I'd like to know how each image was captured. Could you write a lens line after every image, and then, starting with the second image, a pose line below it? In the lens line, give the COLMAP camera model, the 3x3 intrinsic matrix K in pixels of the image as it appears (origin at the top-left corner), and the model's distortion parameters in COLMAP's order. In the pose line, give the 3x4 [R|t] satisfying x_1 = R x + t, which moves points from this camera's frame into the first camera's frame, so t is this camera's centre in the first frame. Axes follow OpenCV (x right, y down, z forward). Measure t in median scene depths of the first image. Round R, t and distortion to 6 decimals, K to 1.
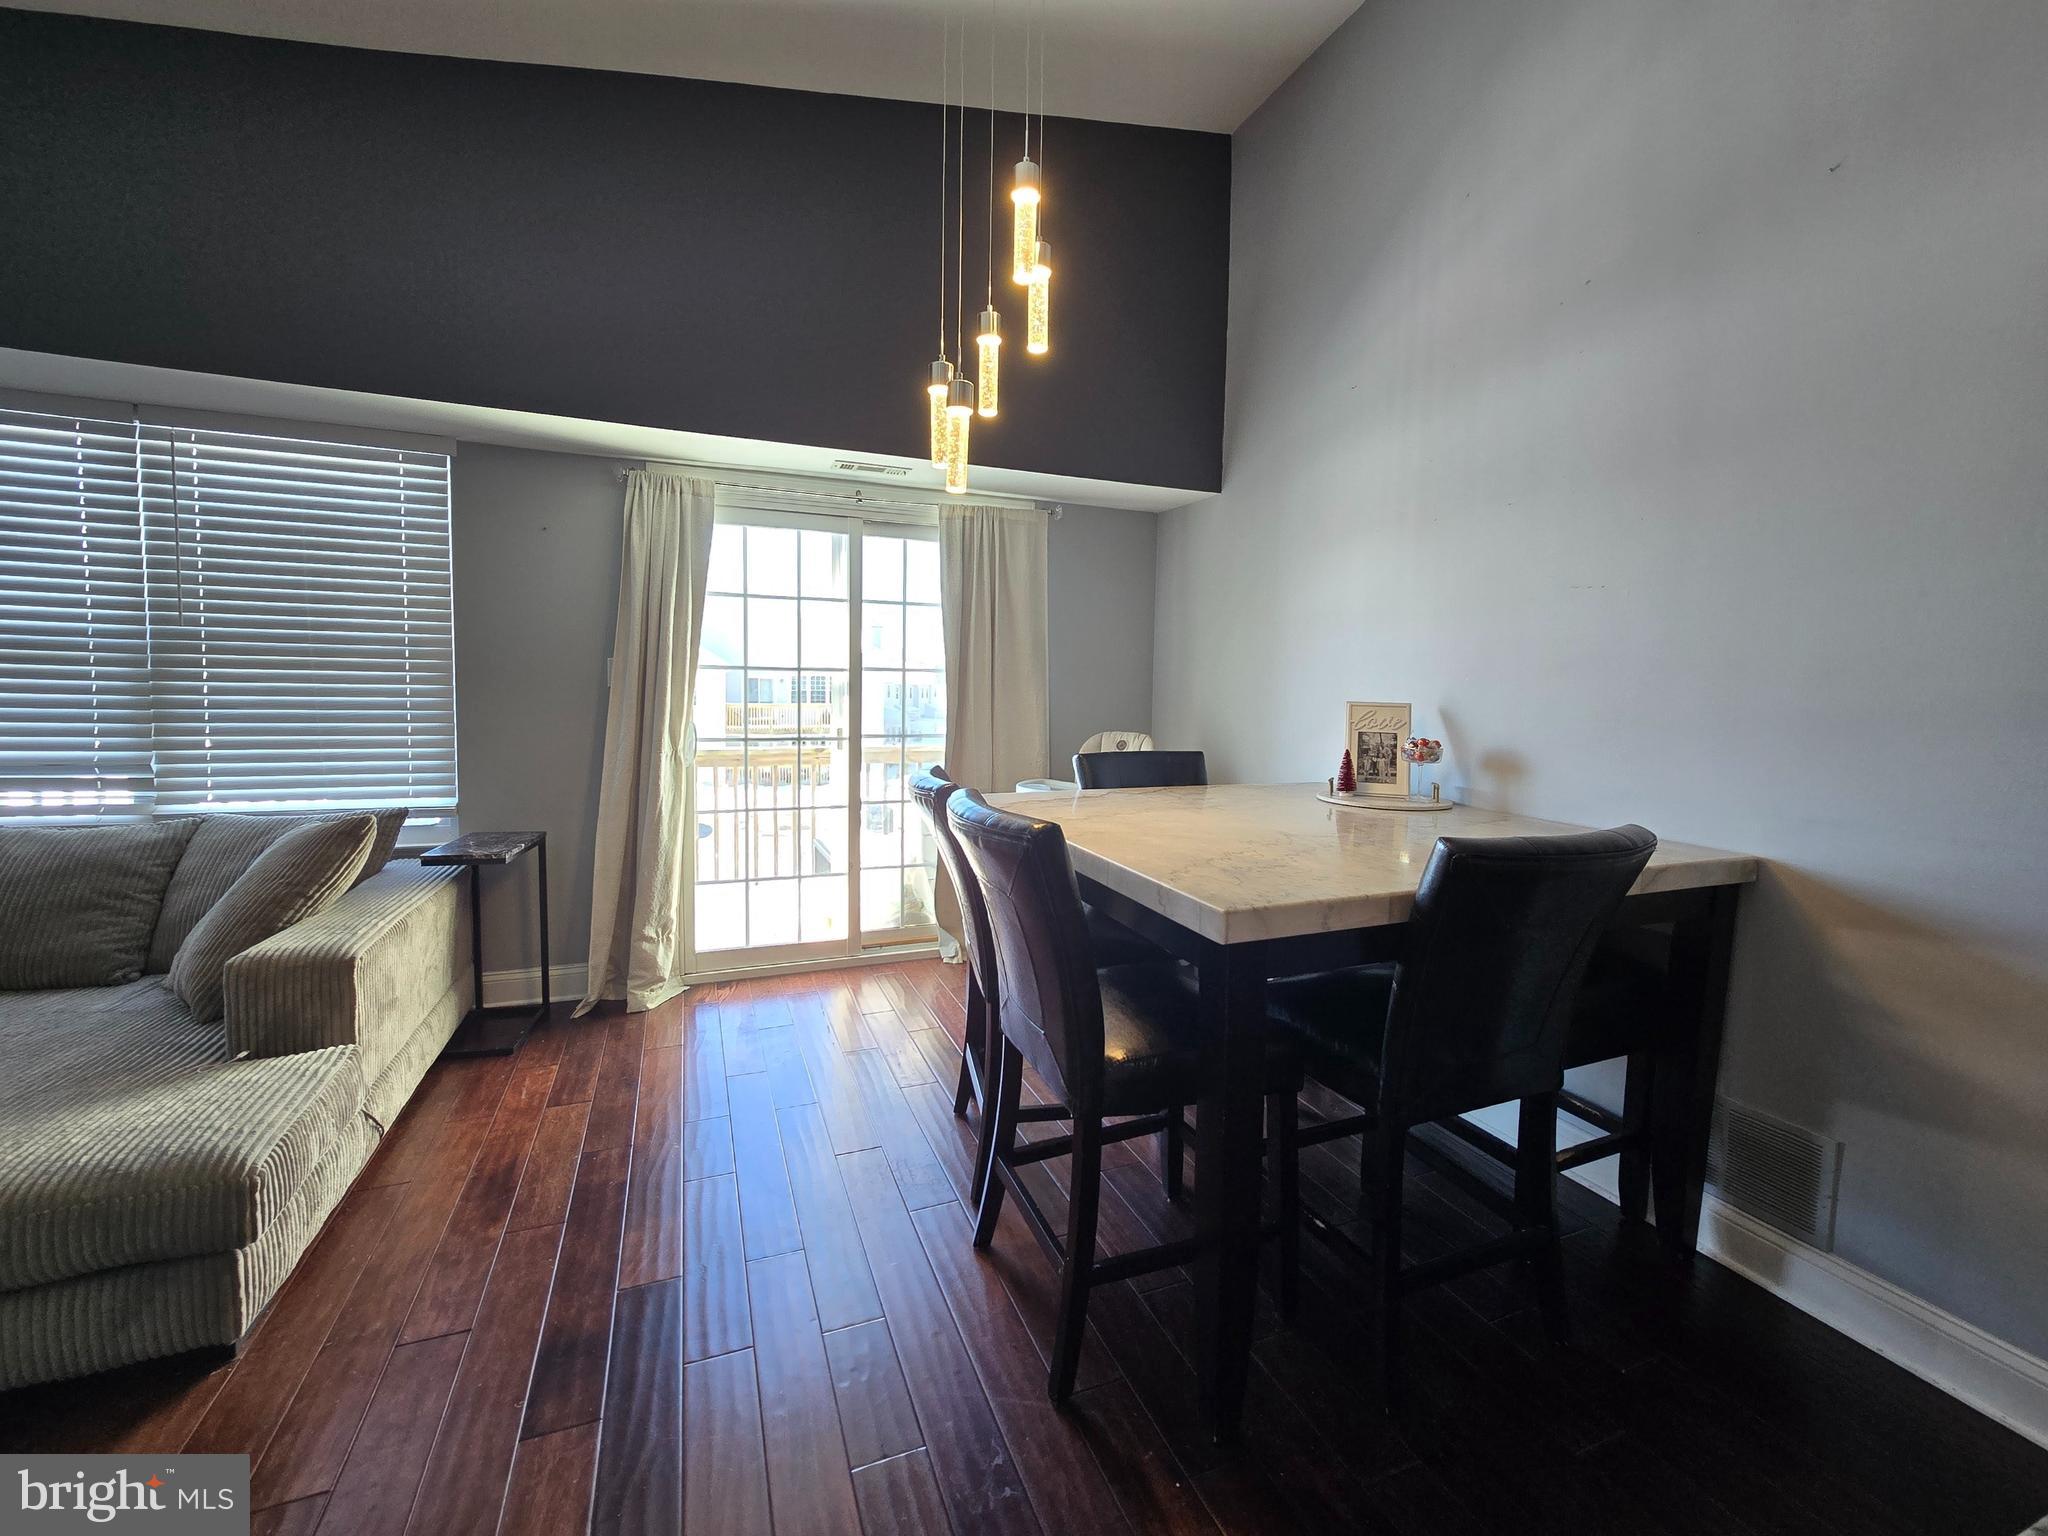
lens RADIAL K [[840.9, 0, 1027.3], [0, 840.9, 743.1], [0, 0, 1]] dist [-0.001023, -0.000162]
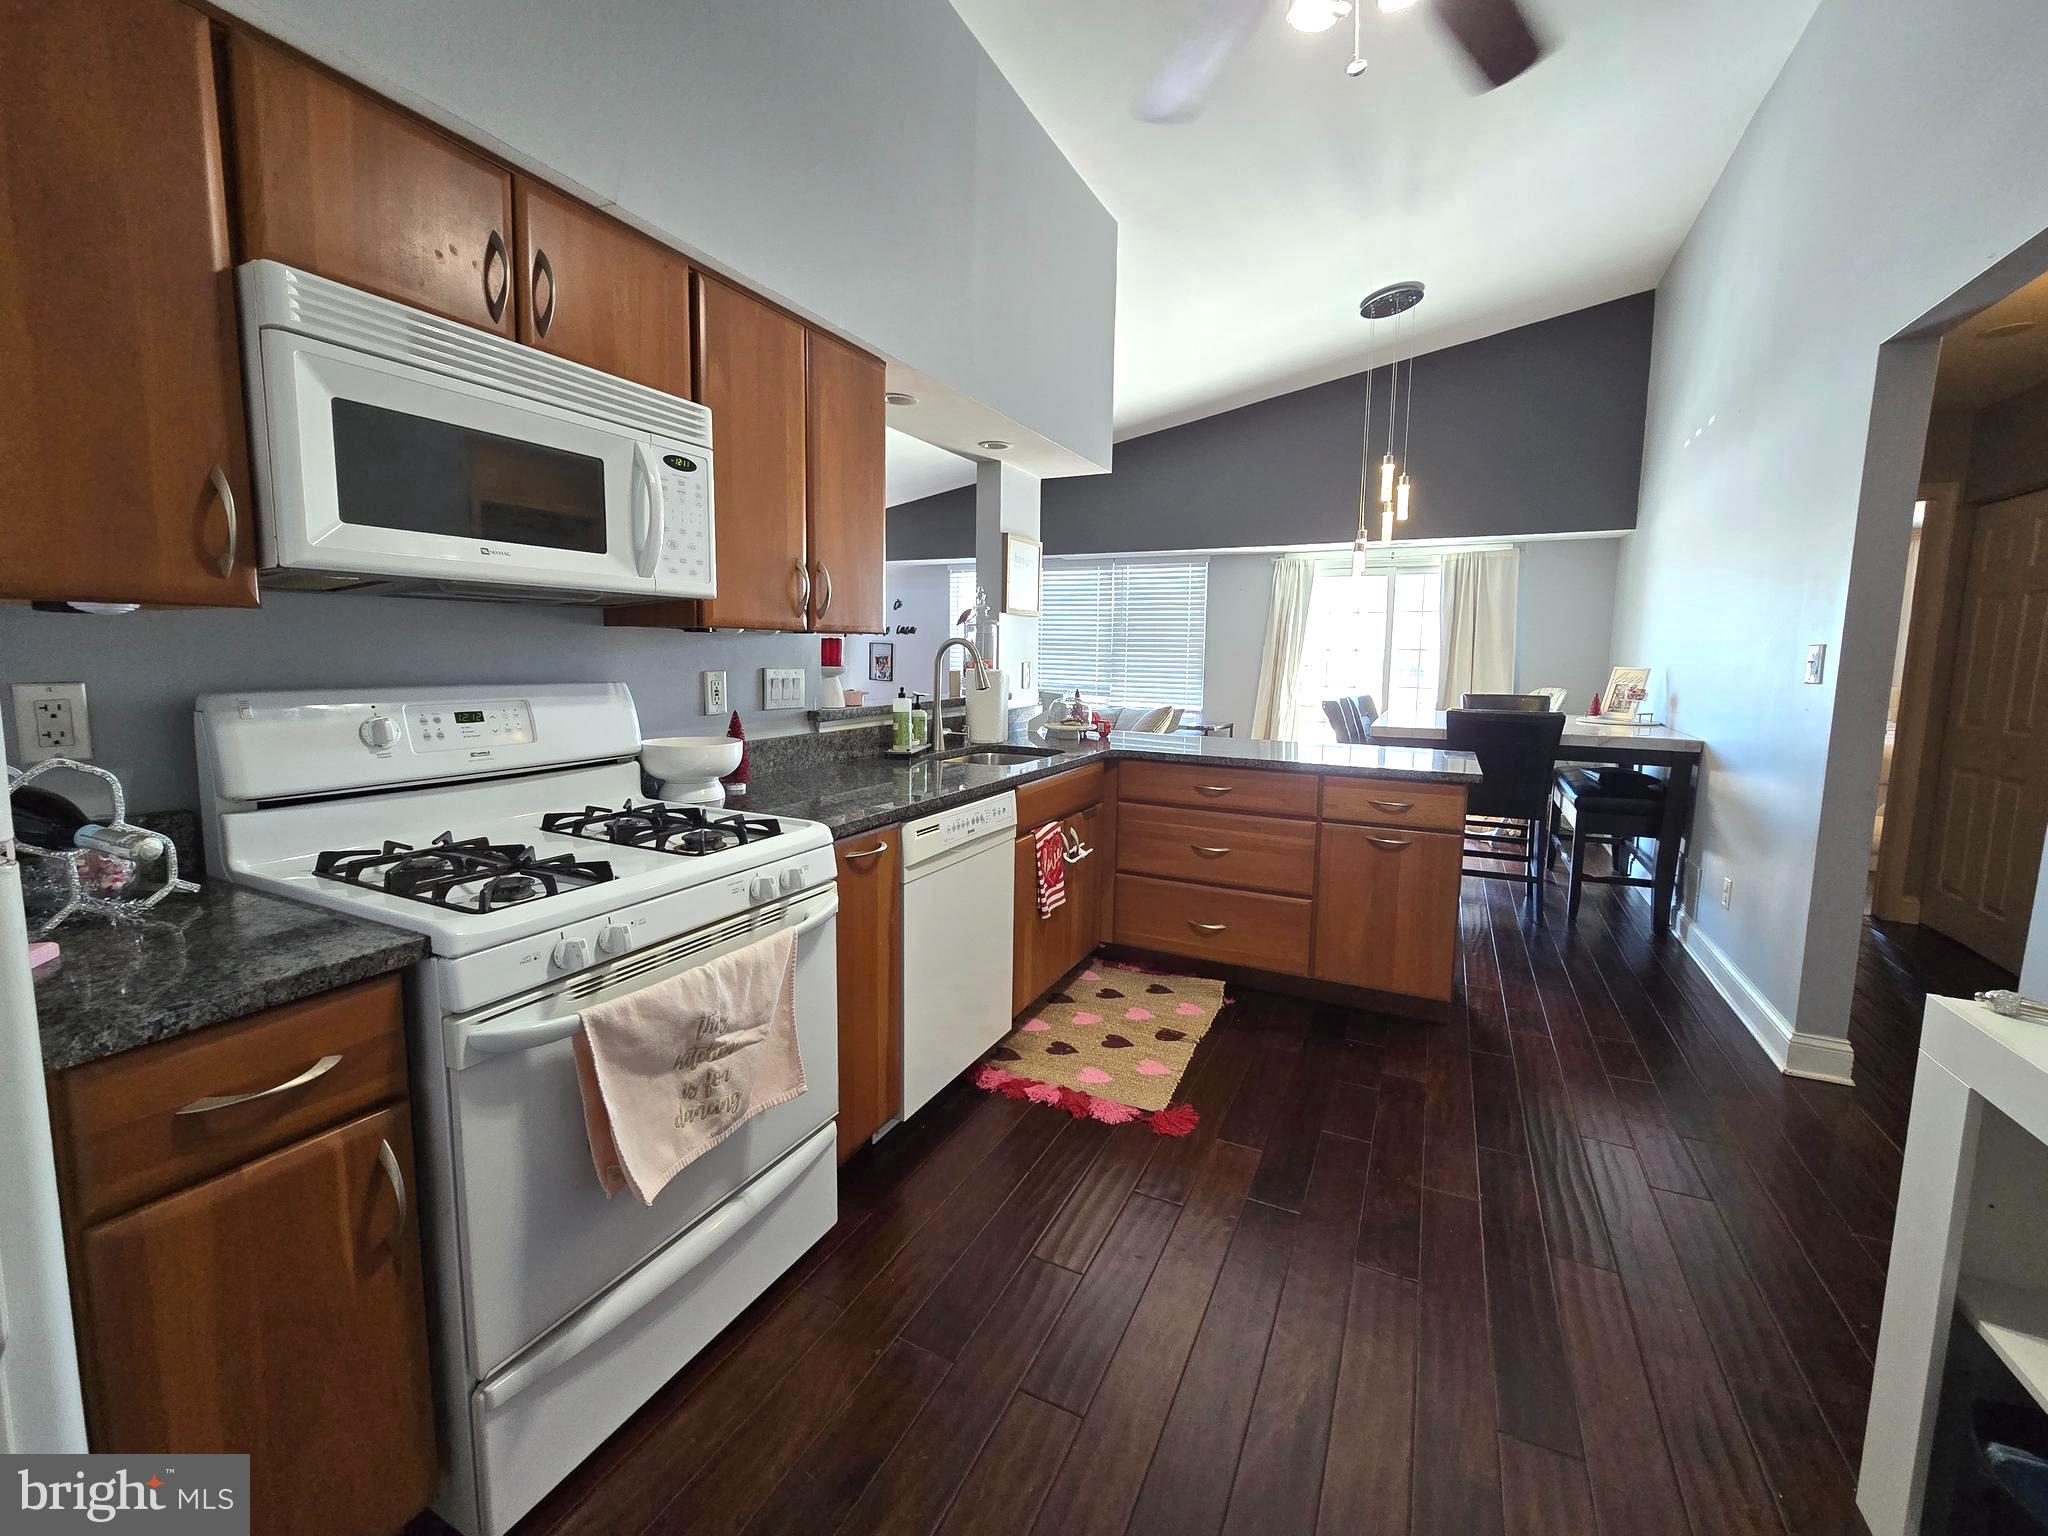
lens RADIAL K [[840.9, 0, 1027.3], [0, 840.9, 743.1], [0, 0, 1]] dist [-0.001023, -0.000162]
pose [[0.666494, 0.075655, -0.741662, 0.842249], [-0.050153, 0.997134, 0.056645, 0.069306], [0.743822, -0.000556, 0.668378, -1.053775]]
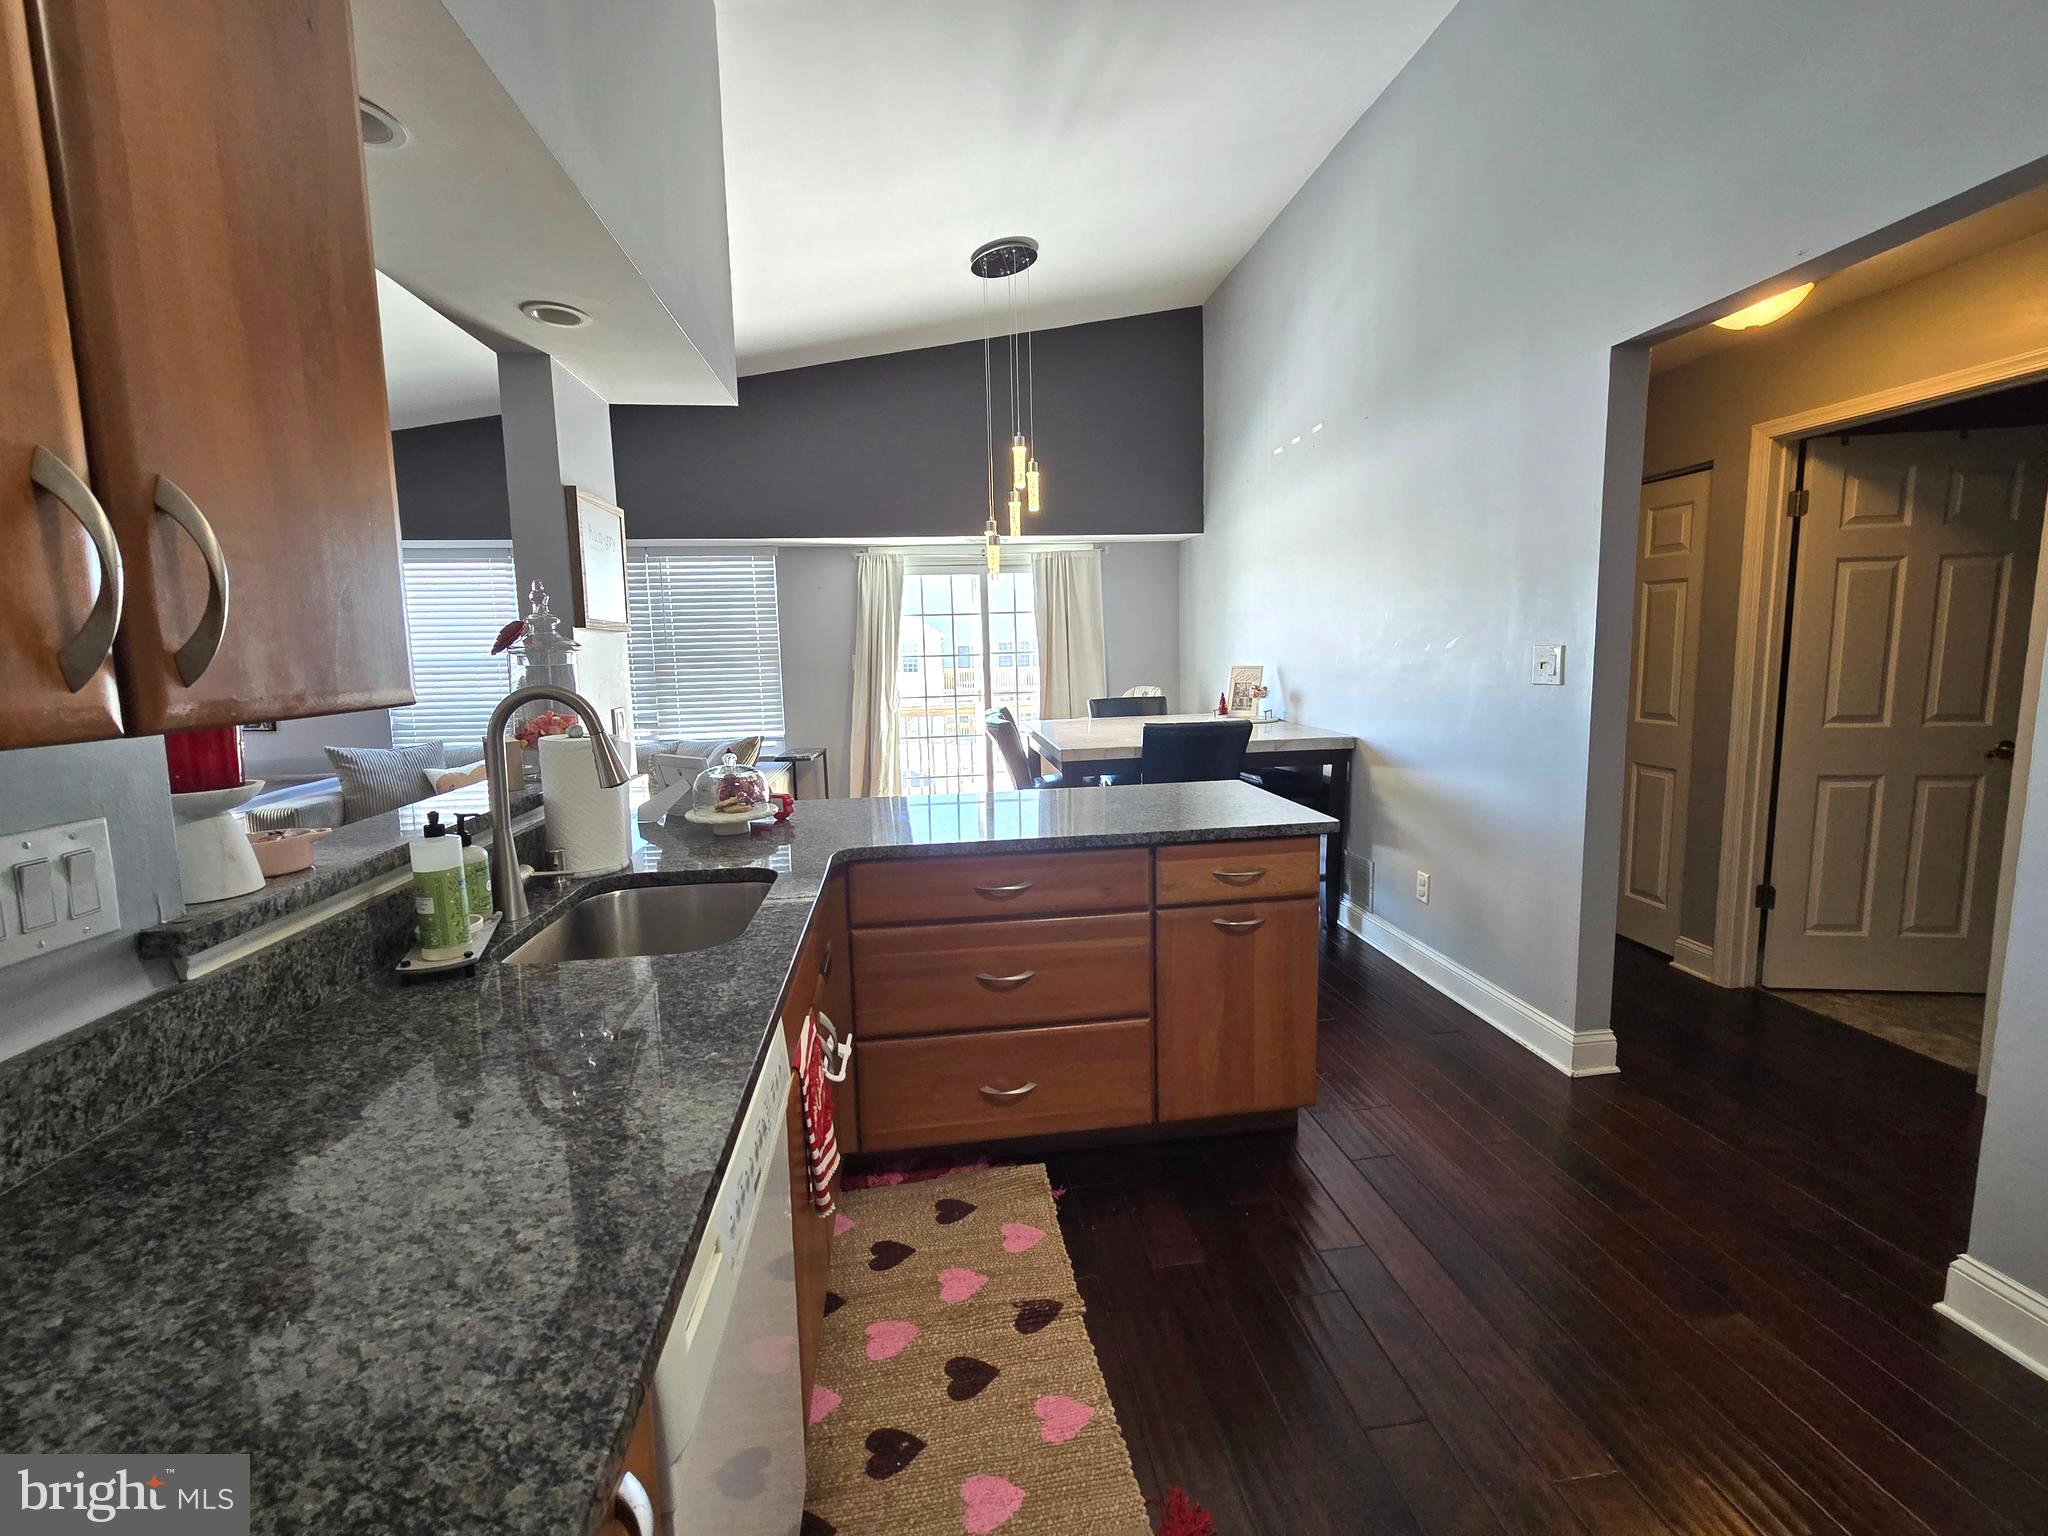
lens RADIAL K [[840.9, 0, 1027.3], [0, 840.9, 743.1], [0, 0, 1]] dist [-0.001023, -0.000162]
pose [[0.969074, -0.011623, -0.246497, 0.384761], [0.024314, 0.998527, 0.048505, 0.017361], [0.245570, -0.052998, 0.967929, -0.829184]]
